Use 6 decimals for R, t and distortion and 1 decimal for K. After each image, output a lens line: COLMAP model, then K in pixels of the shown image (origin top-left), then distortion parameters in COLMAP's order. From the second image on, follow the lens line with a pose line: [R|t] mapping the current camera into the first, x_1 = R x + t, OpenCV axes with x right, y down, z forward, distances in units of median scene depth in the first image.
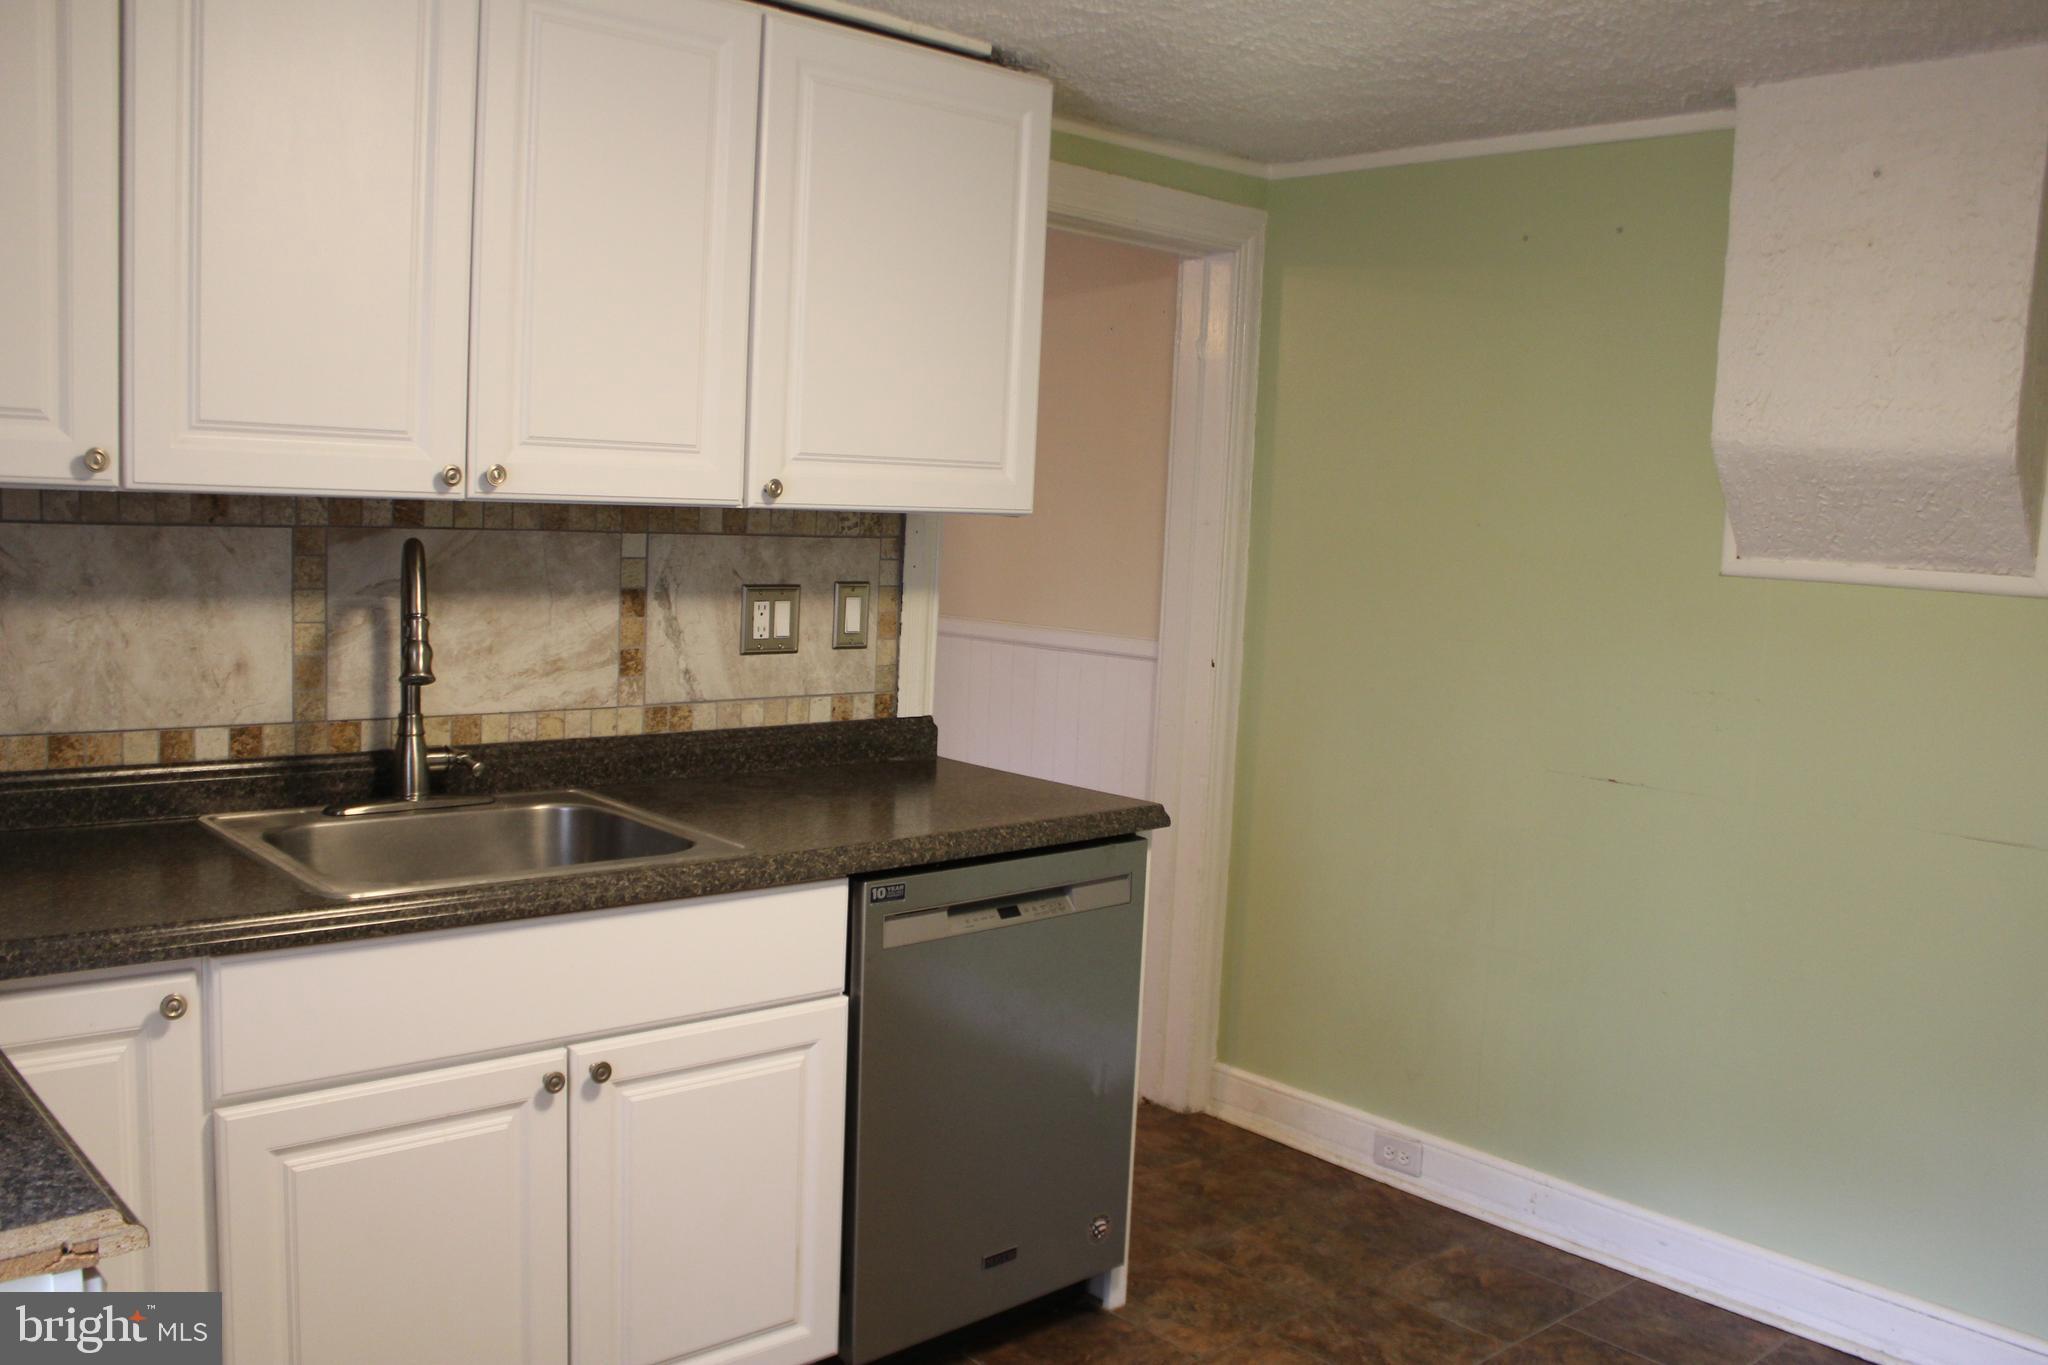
lens RADIAL K [[1714.4, 0, 1017.6], [0, 1714.4, 732.8], [0, 0, 1]] dist [-0.146524, 0.116495]
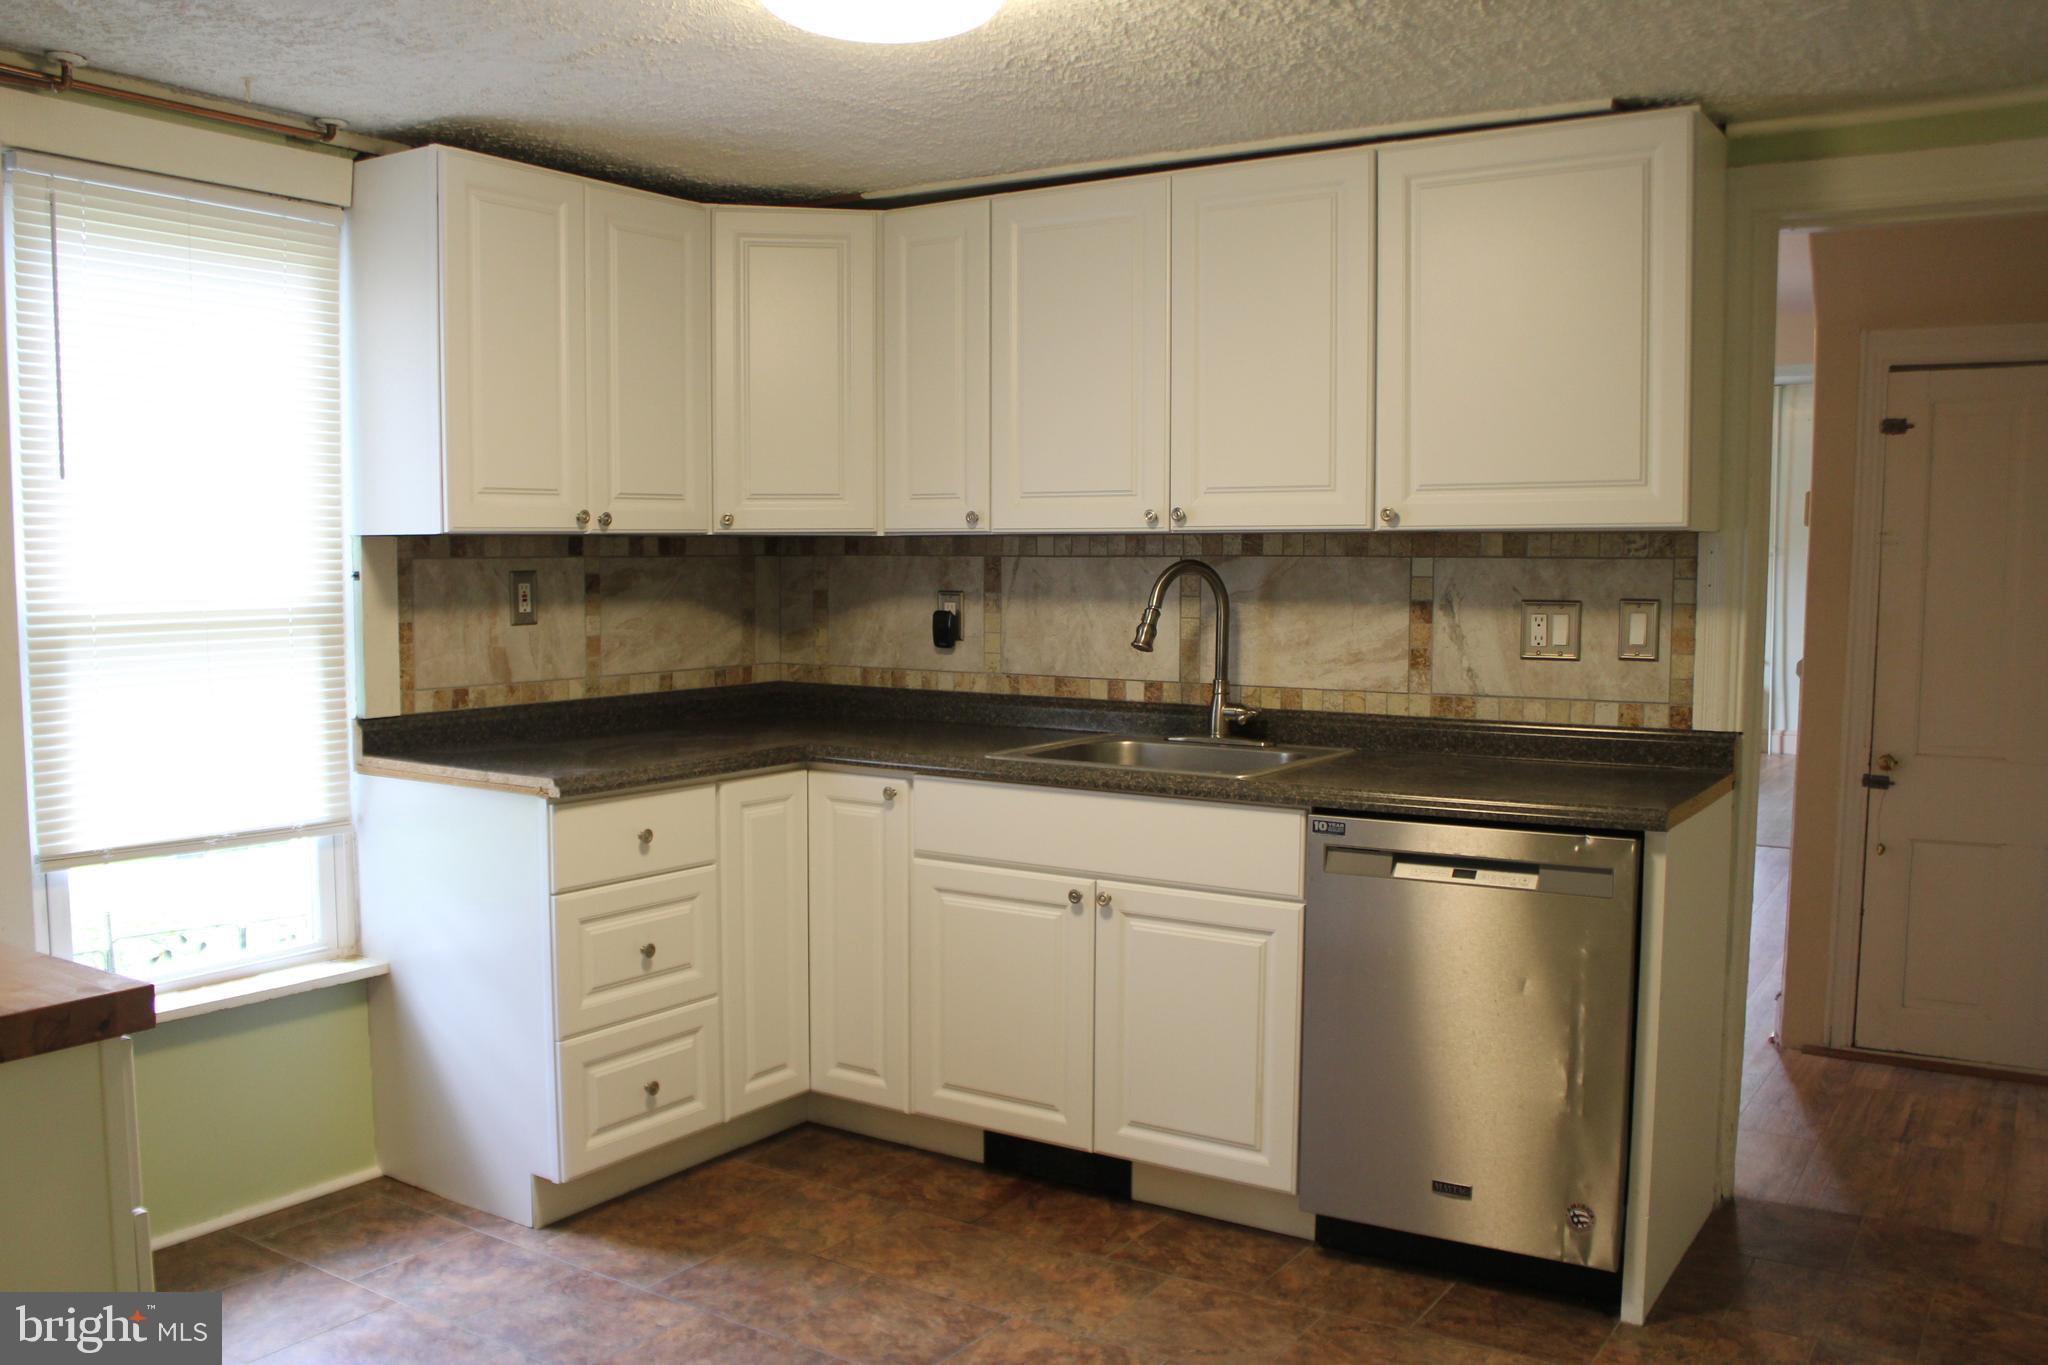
lens RADIAL K [[1714.4, 0, 1017.6], [0, 1714.4, 732.8], [0, 0, 1]] dist [-0.146524, 0.116495]
pose [[0.270847, 0.052092, -0.961212, 0.923067], [-0.113195, 0.993331, 0.021937, 0.019775], [0.955944, 0.102863, 0.274938, 0.370381]]
